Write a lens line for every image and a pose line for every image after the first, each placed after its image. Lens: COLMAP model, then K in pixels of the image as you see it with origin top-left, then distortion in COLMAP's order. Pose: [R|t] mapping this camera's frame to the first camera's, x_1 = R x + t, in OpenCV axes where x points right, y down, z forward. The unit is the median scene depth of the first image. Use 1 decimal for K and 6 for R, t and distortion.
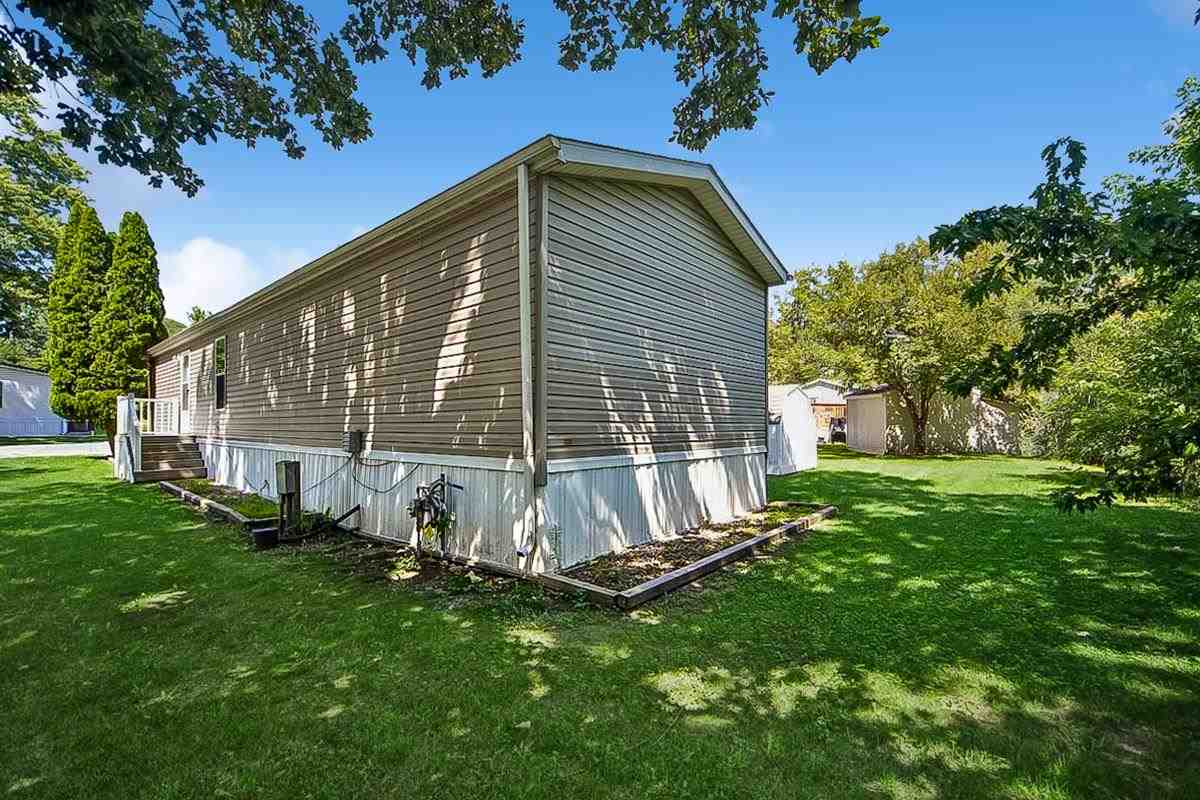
lens RADIAL K [[511.0, 0, 600.5], [0, 511.0, 425.2], [0, 0, 1]] dist [-0.001578, -0.000046]
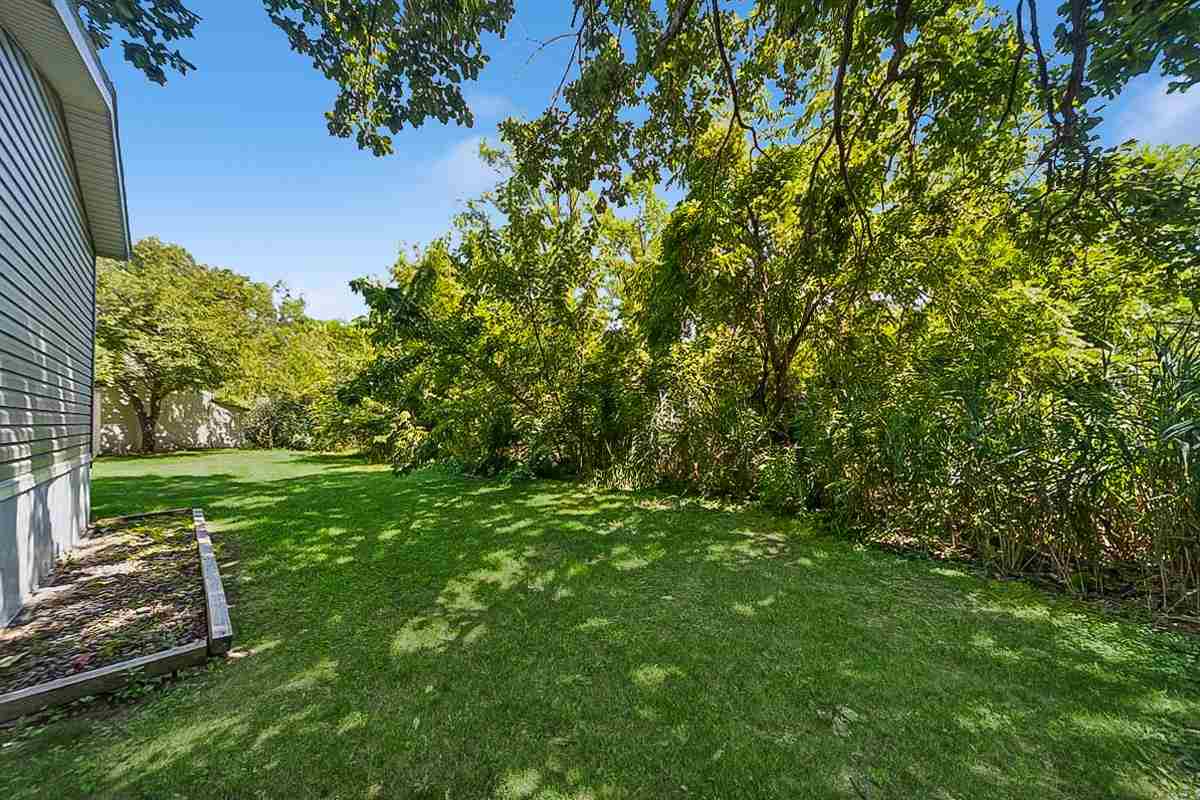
lens RADIAL K [[418.5, 0, 600.4], [0, 418.5, 420.4], [0, 0, 1]] dist [0.000720, 0.000086]
pose [[0.063005, 0.002418, 0.998010, -0.571397], [0.002391, 0.999994, -0.002574, -0.011809], [-0.998010, 0.002549, 0.062999, 0.341323]]
